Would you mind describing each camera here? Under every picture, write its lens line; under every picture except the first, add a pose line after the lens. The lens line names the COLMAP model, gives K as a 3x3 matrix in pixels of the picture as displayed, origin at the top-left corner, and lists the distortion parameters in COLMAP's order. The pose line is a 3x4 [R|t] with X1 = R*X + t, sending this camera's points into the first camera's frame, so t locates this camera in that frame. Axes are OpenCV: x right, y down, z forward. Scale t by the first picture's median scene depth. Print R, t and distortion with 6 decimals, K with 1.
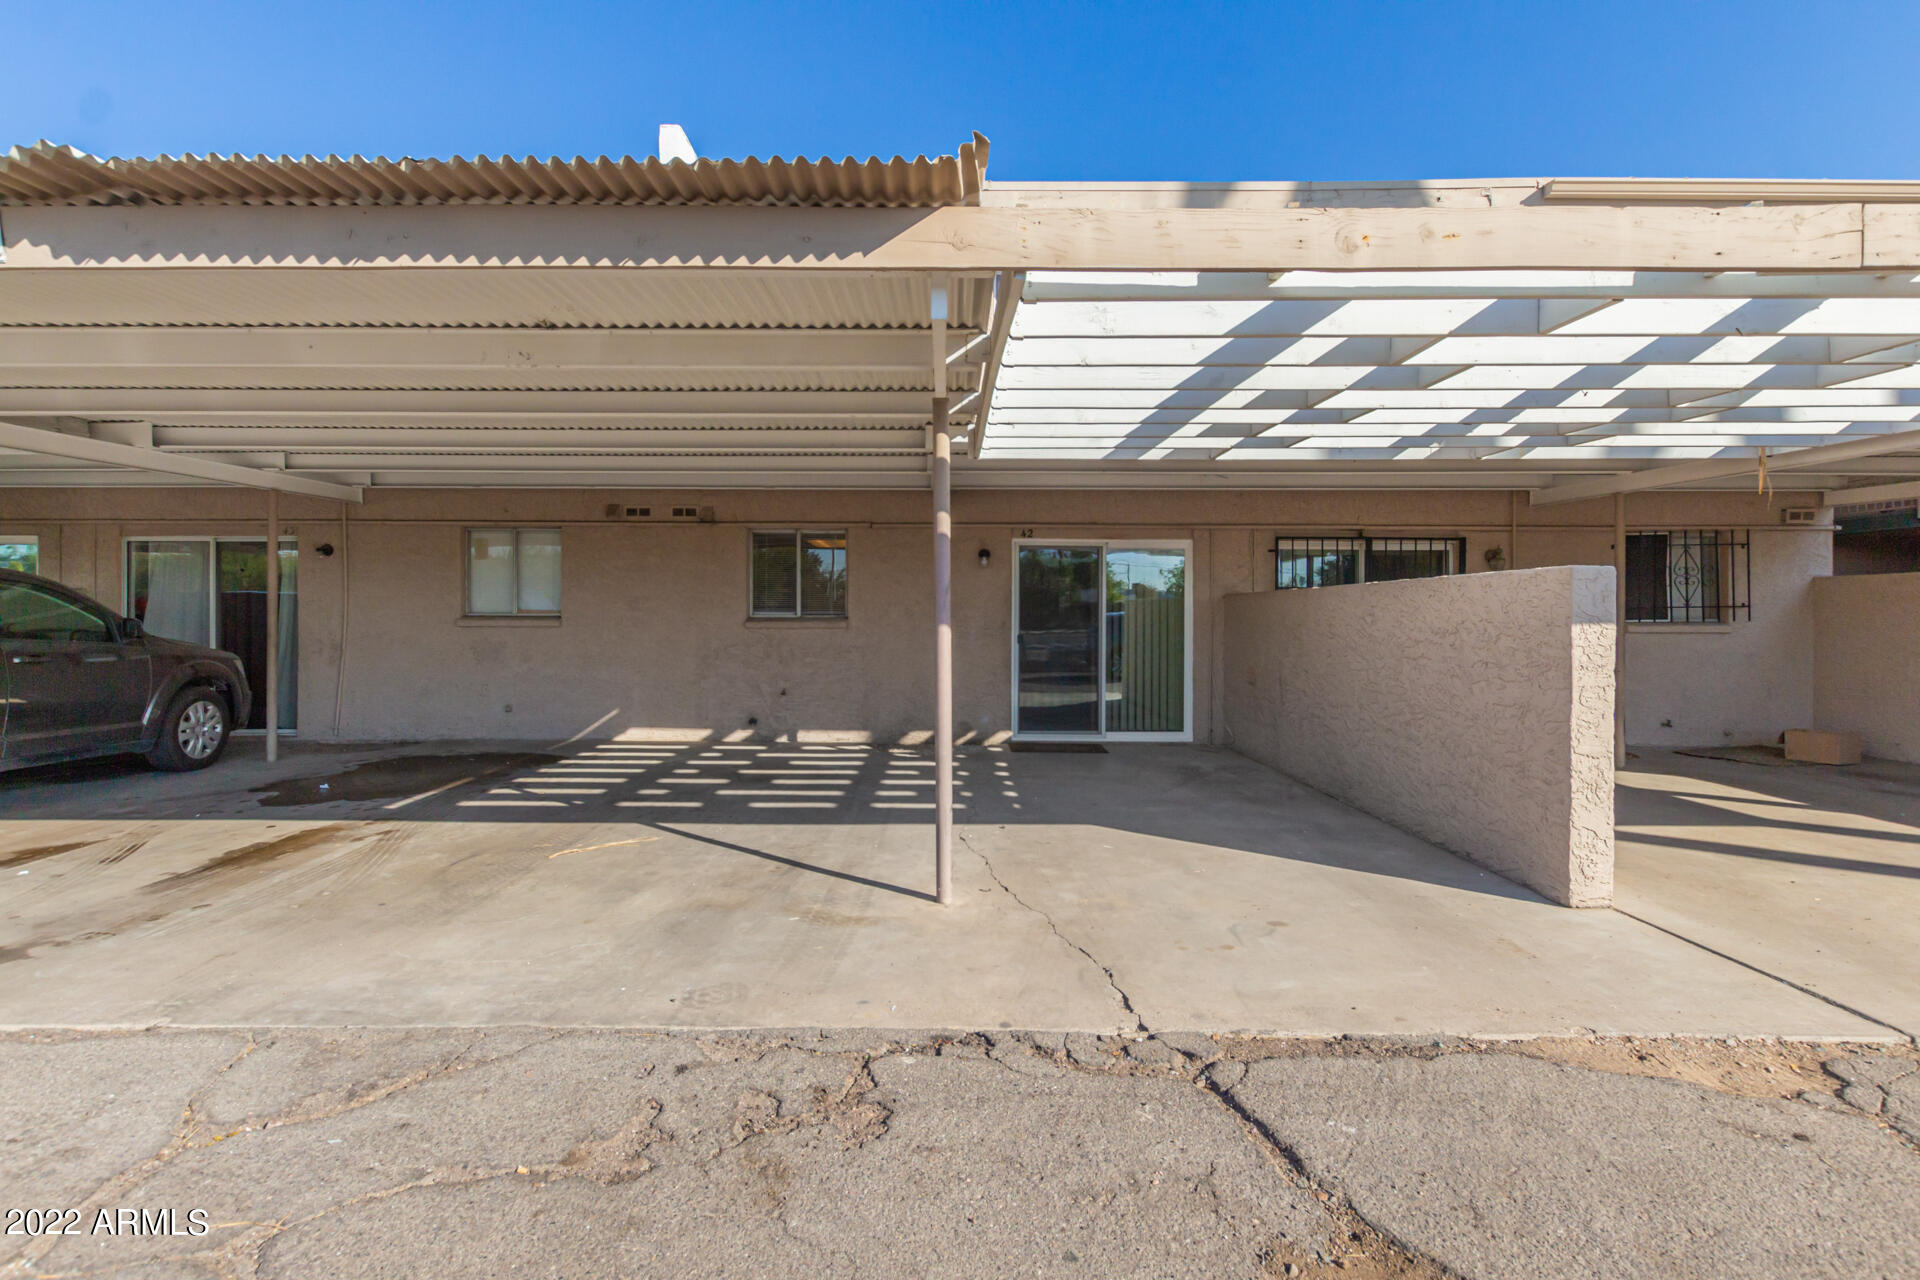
lens RADIAL K [[880.3, 0, 937.6], [0, 880.3, 606.2], [0, 0, 1]] dist [0.008183, -0.004980]
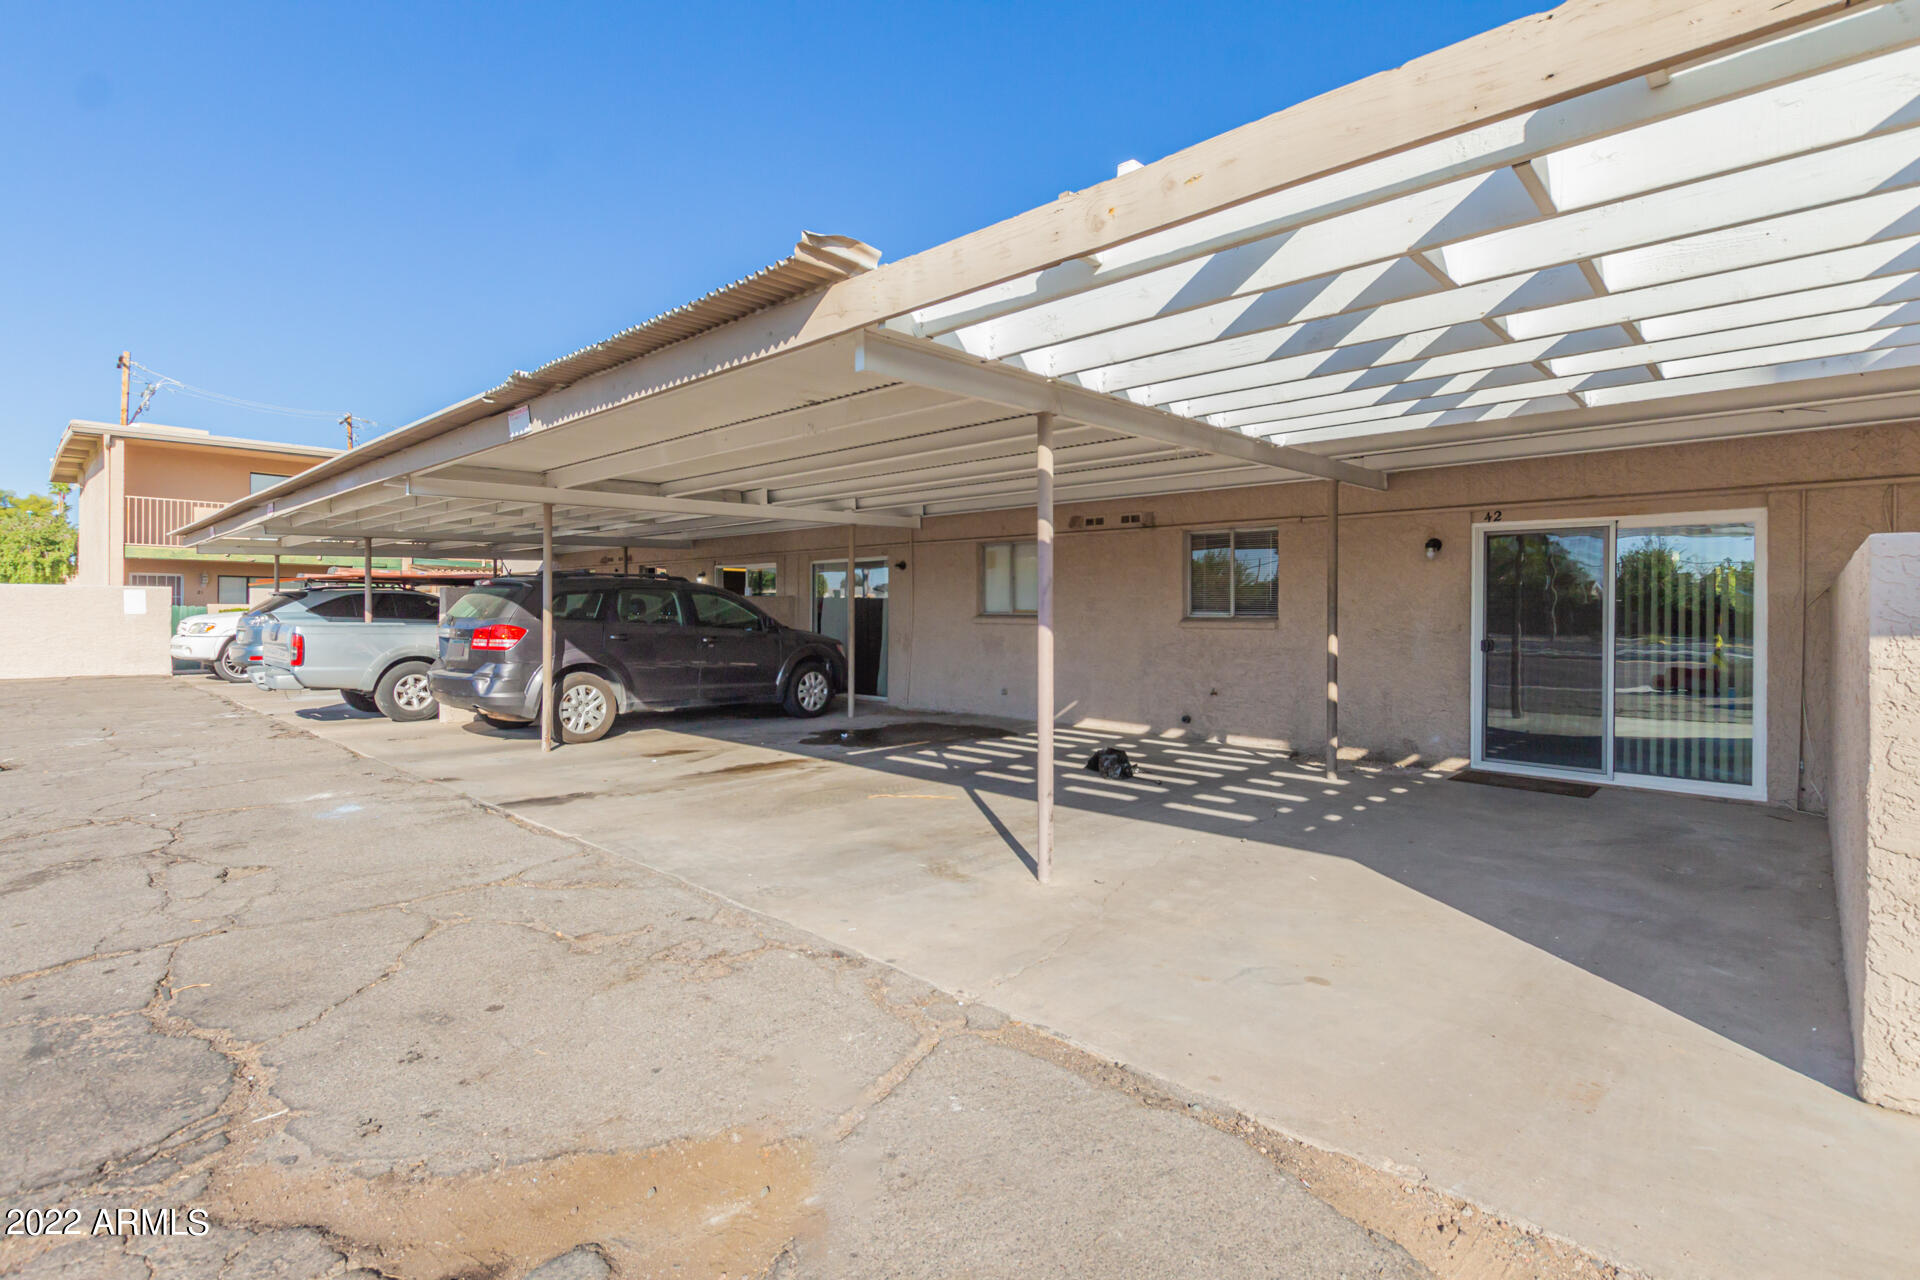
lens RADIAL K [[891.7, 0, 953.7], [0, 891.7, 604.0], [0, 0, 1]] dist [0.005047, -0.001656]
pose [[0.733793, -0.004623, -0.679357, 0.496474], [0.002203, 0.999988, -0.004425, 0.001981], [0.679370, 0.001751, 0.733794, 0.094943]]
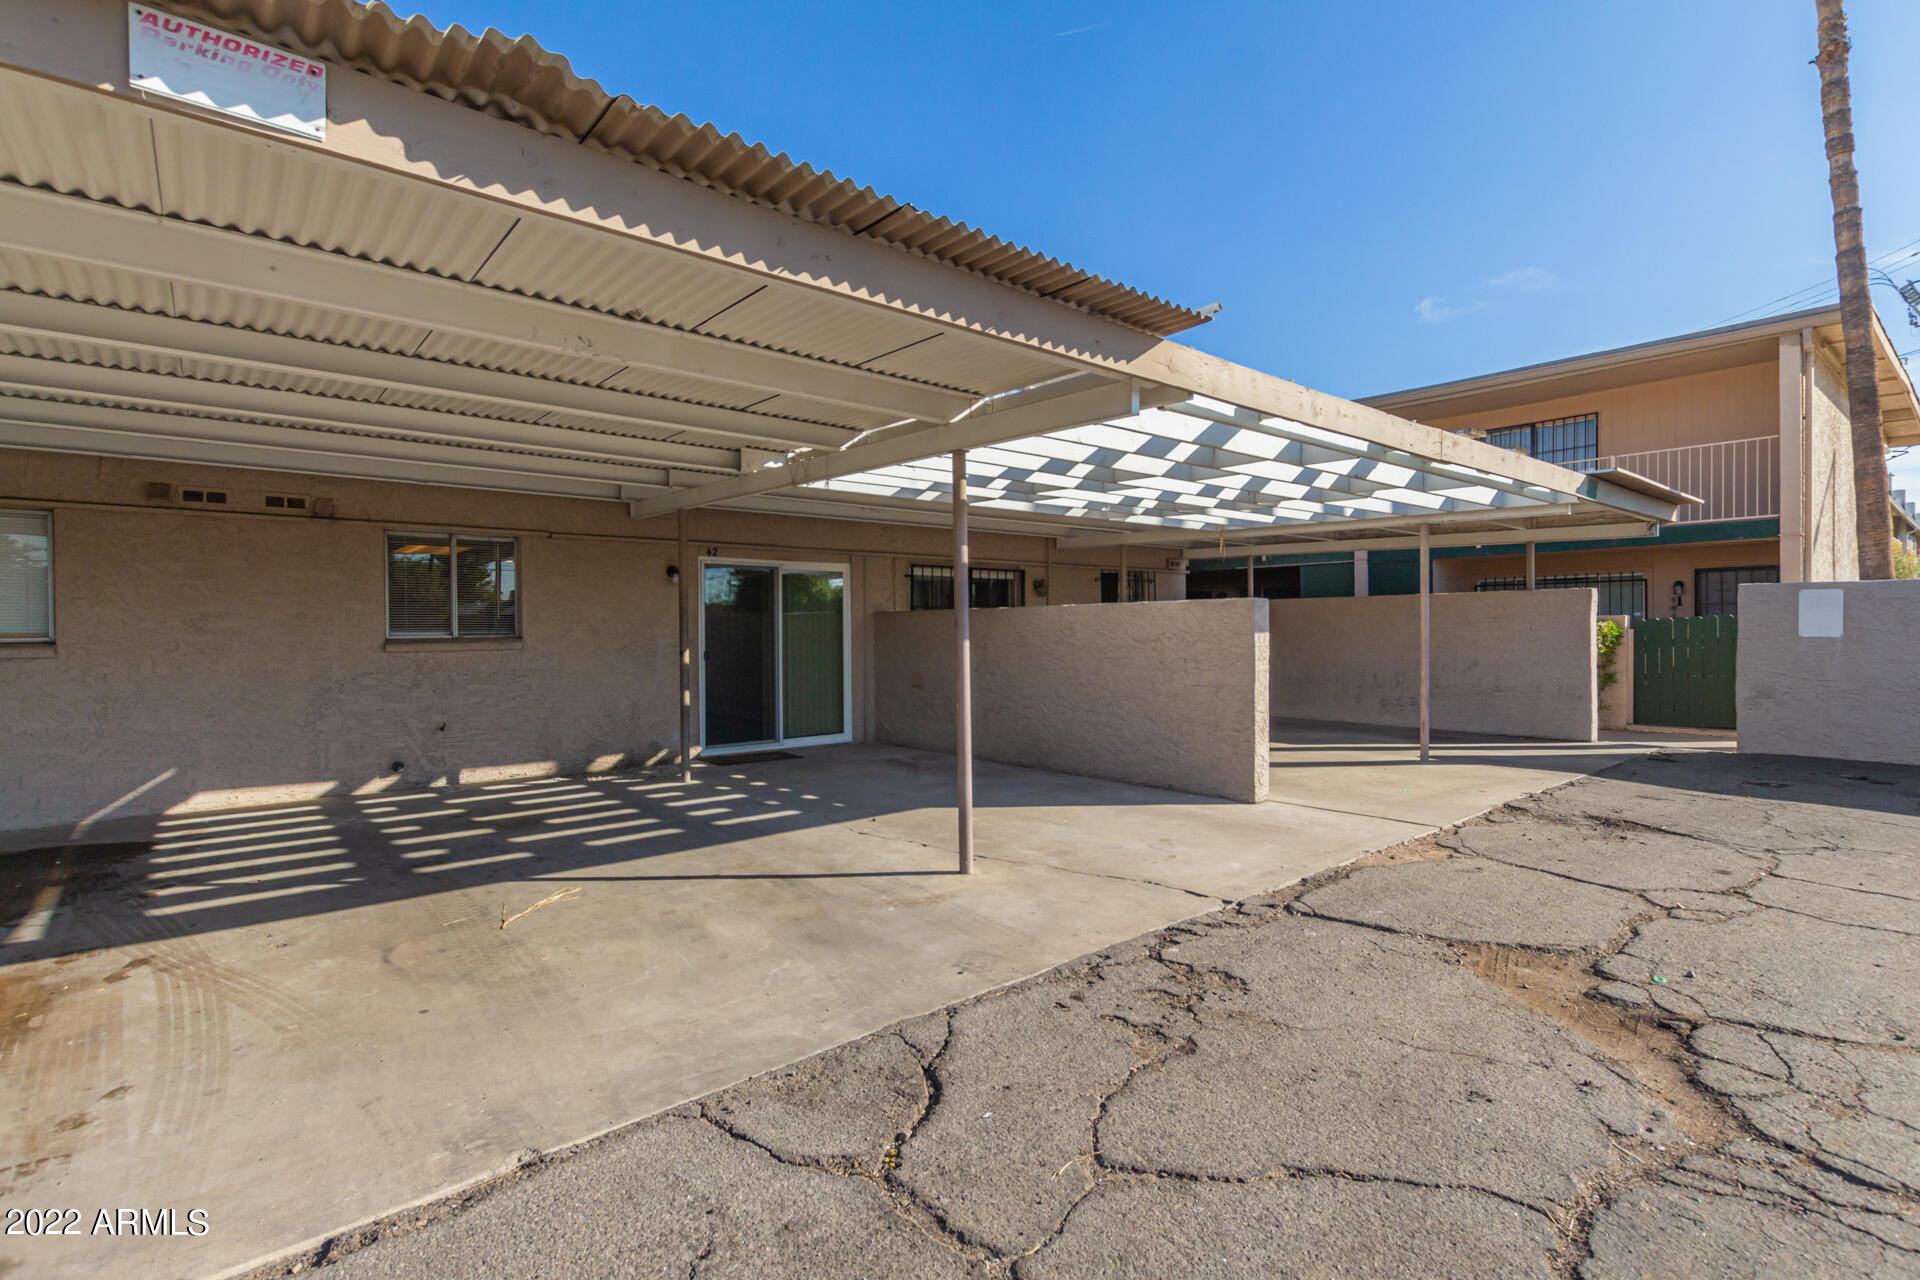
lens RADIAL K [[880.3, 0, 948.7], [0, 880.3, 628.3], [0, 0, 1]] dist [0.008183, -0.004980]
pose [[0.764709, -0.009421, 0.644306, -0.580149], [0.003595, 0.999940, 0.010354, -0.006269], [-0.644365, -0.005602, 0.764697, 0.076936]]
